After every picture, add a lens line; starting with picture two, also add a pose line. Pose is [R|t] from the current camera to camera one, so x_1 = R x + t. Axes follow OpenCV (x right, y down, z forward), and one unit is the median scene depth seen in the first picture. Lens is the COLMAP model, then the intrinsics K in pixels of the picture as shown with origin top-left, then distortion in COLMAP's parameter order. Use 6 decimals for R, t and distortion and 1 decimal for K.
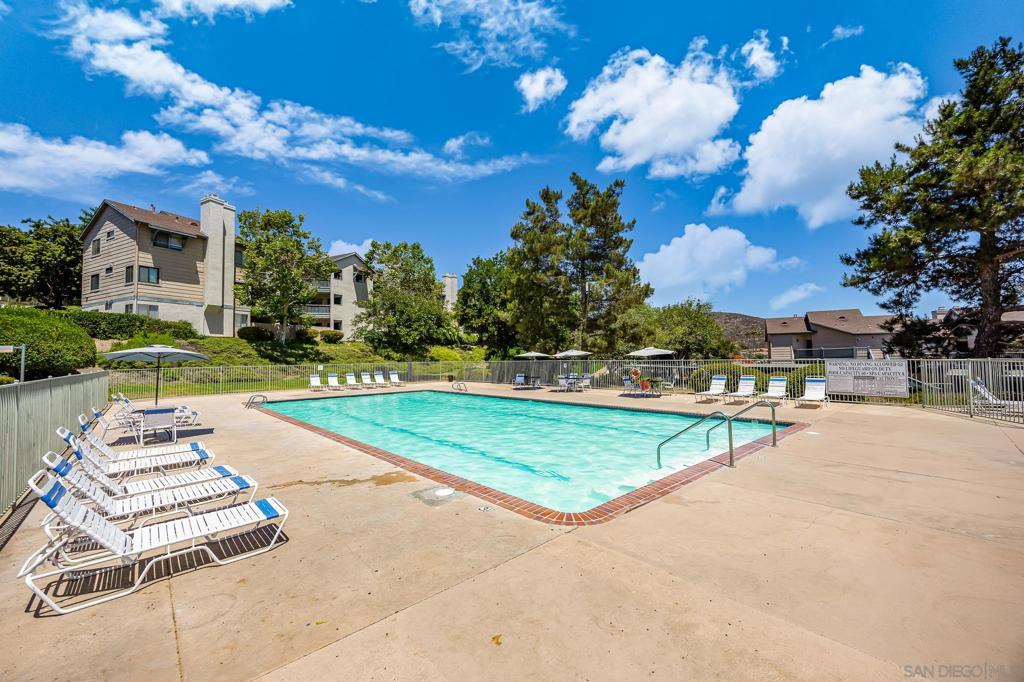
lens RADIAL K [[390.3, 0, 507.2], [0, 390.3, 342.4], [0, 0, 1]] dist [0.000109, -0.000953]
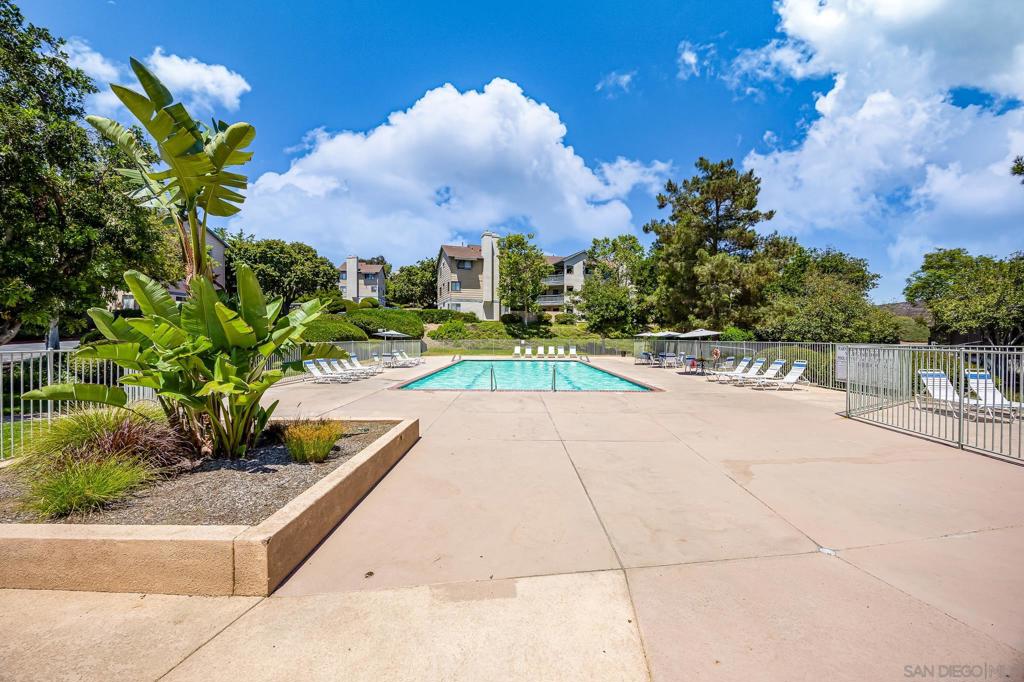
lens RADIAL K [[390.3, 0, 508.7], [0, 390.3, 339.5], [0, 0, 1]] dist [0.000109, -0.000953]
pose [[0.717837, 0.019750, -0.695931, 0.425793], [0.015857, 0.998874, 0.044703, -0.009150], [0.696031, -0.043125, 0.716716, -0.087032]]
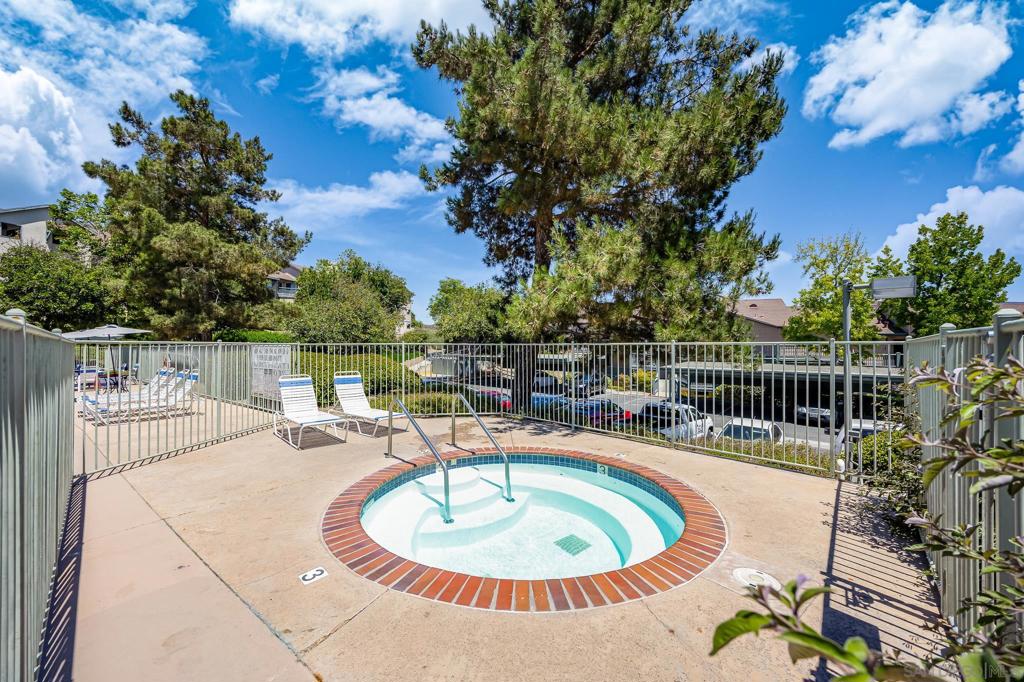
lens RADIAL K [[390.3, 0, 507.4], [0, 390.3, 343.5], [0, 0, 1]] dist [0.000109, -0.000953]
pose [[0.987085, 0.013717, 0.159609, 0.537221], [-0.018214, 0.999476, 0.026747, 0.007779], [-0.159158, -0.029309, 0.986818, 0.130988]]
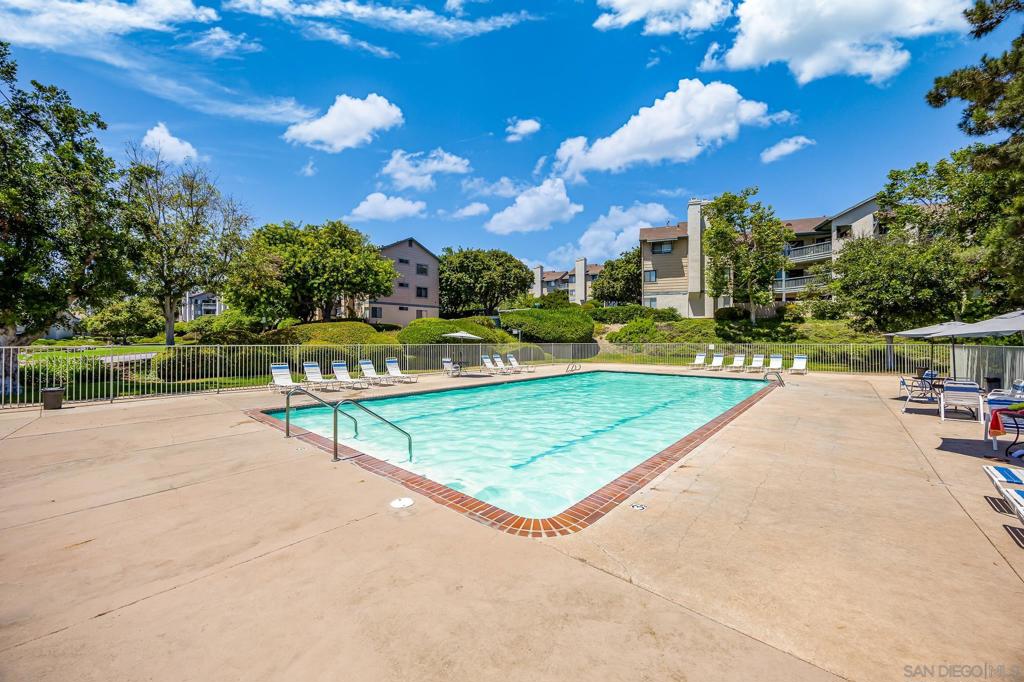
lens RADIAL K [[390.3, 0, 513.8], [0, 390.3, 337.3], [0, 0, 1]] dist [0.000109, -0.000953]
pose [[0.124323, 0.008149, -0.992208, 0.368108], [0.034328, 0.999332, 0.012509, 0.009193], [0.991648, -0.035616, 0.123960, 0.306178]]
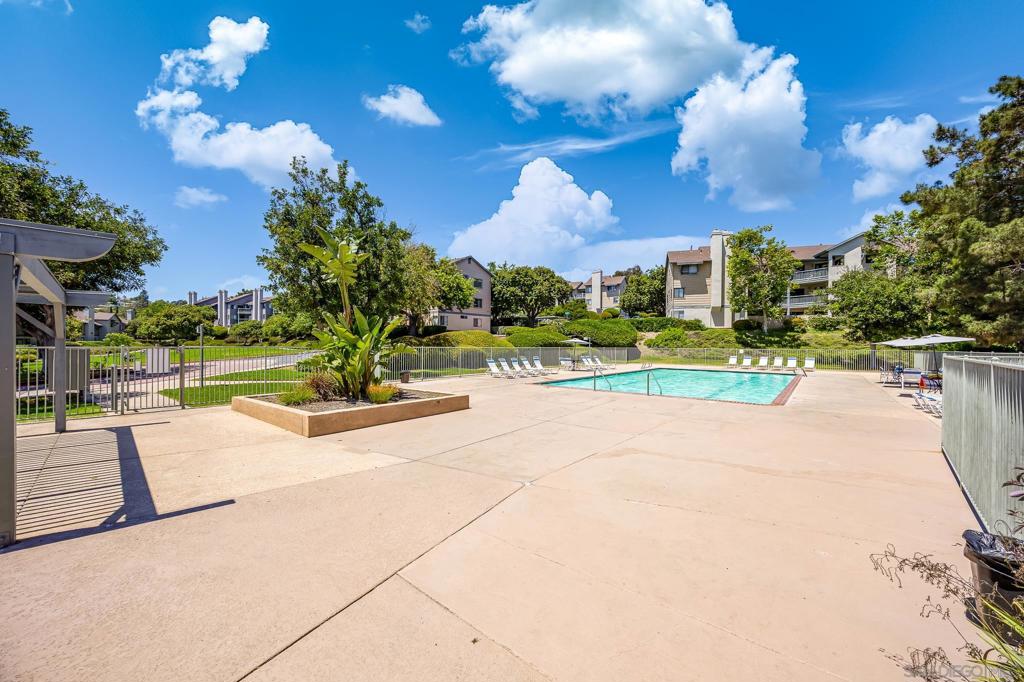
lens RADIAL K [[390.3, 0, 512.1], [0, 390.3, 345.6], [0, 0, 1]] dist [0.000109, -0.000953]
pose [[0.149275, 0.018777, -0.988617, 0.581212], [0.027042, 0.999368, 0.023064, -0.003984], [0.988426, -0.030177, 0.148673, 0.030288]]
